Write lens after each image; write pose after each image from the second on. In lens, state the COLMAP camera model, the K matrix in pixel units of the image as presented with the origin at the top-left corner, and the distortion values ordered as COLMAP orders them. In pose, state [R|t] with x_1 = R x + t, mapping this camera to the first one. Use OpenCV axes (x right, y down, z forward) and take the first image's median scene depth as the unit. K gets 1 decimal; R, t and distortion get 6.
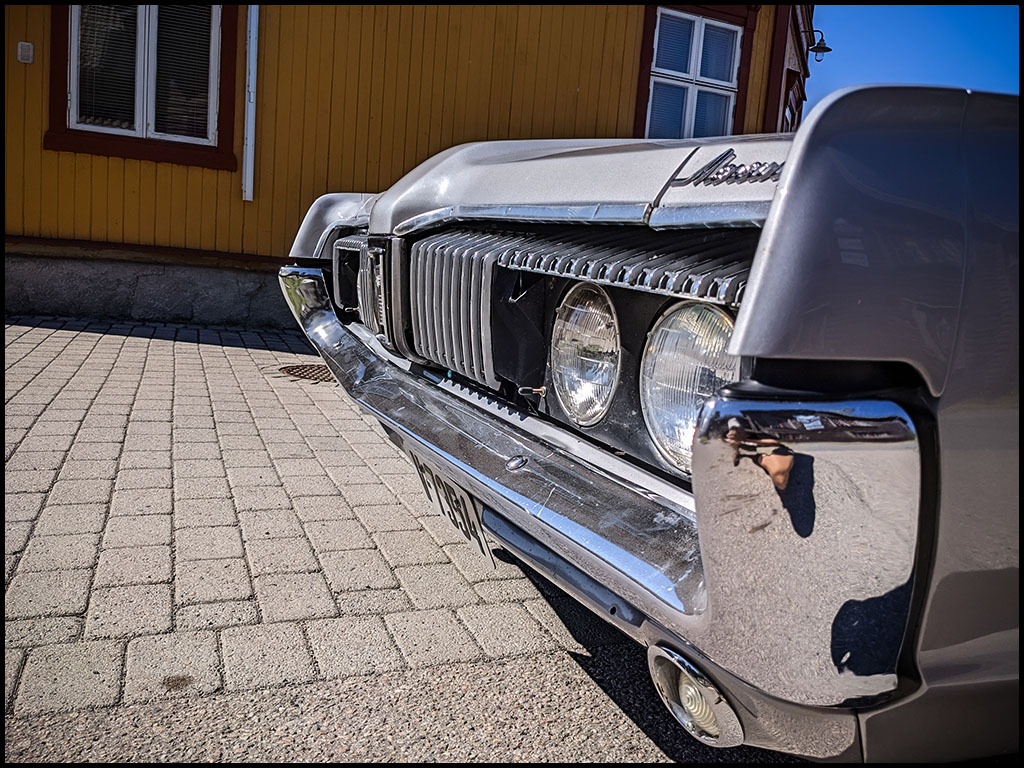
lens RADIAL K [[822.3, 0, 515.5], [0, 822.3, 381.2], [0, 0, 1]] dist [0.000252, -0.007587]
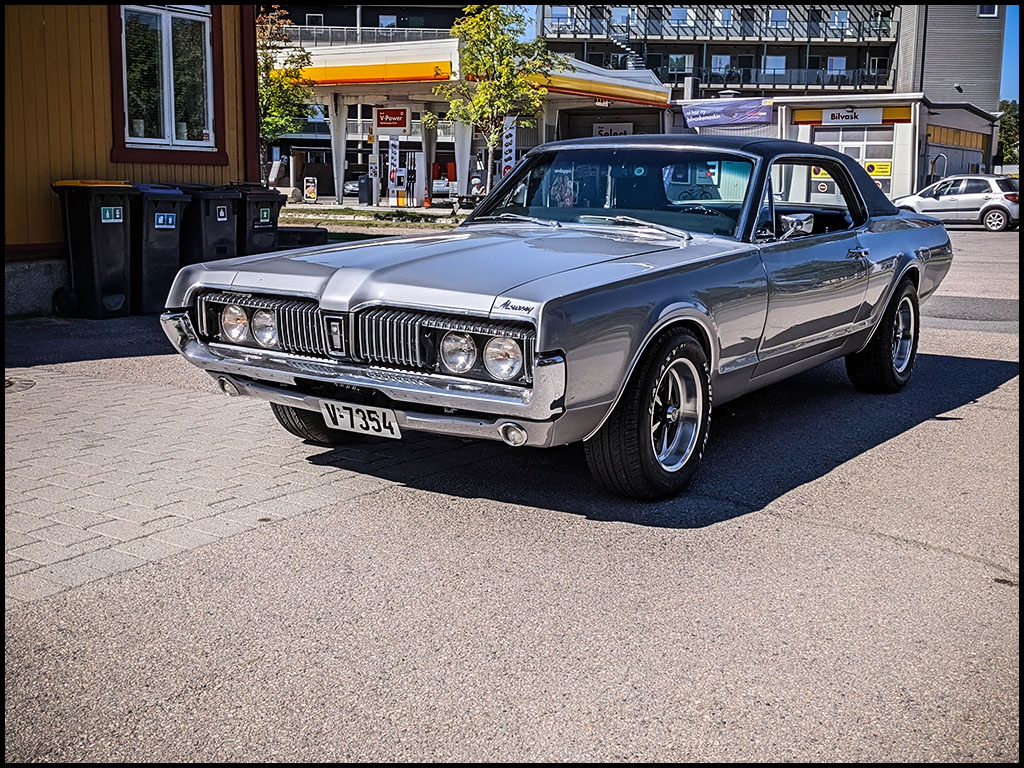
lens RADIAL K [[1224.1, 0, 516.0], [0, 1224.1, 381.3], [0, 0, 1]] dist [0.051785, -0.063068]
pose [[0.830833, -0.151466, 0.535513, -0.306607], [0.123323, 0.988436, 0.088240, -0.041176], [-0.542685, -0.007271, 0.839905, -0.419280]]
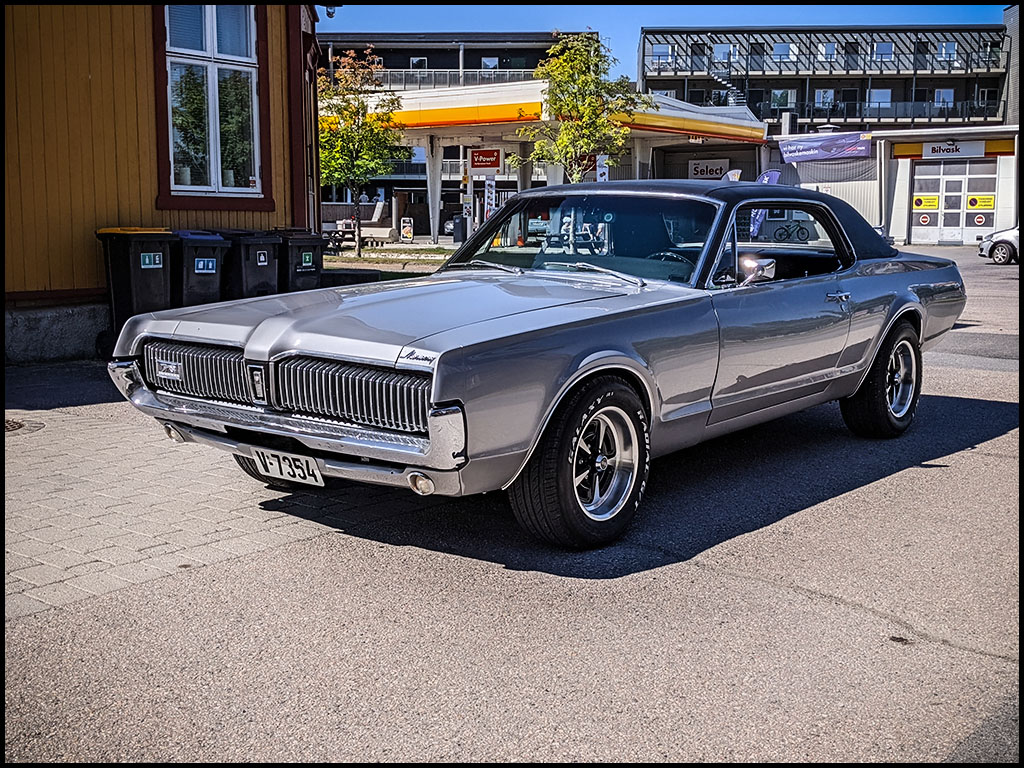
lens RADIAL K [[1217.8, 0, 525.4], [0, 1217.8, 399.3], [0, 0, 1]] dist [0.052457, -0.074714]
pose [[0.872300, -0.142349, 0.467792, -0.216847], [0.127450, 0.989808, 0.063541, -0.035147], [-0.472069, 0.004194, 0.881552, -0.470960]]
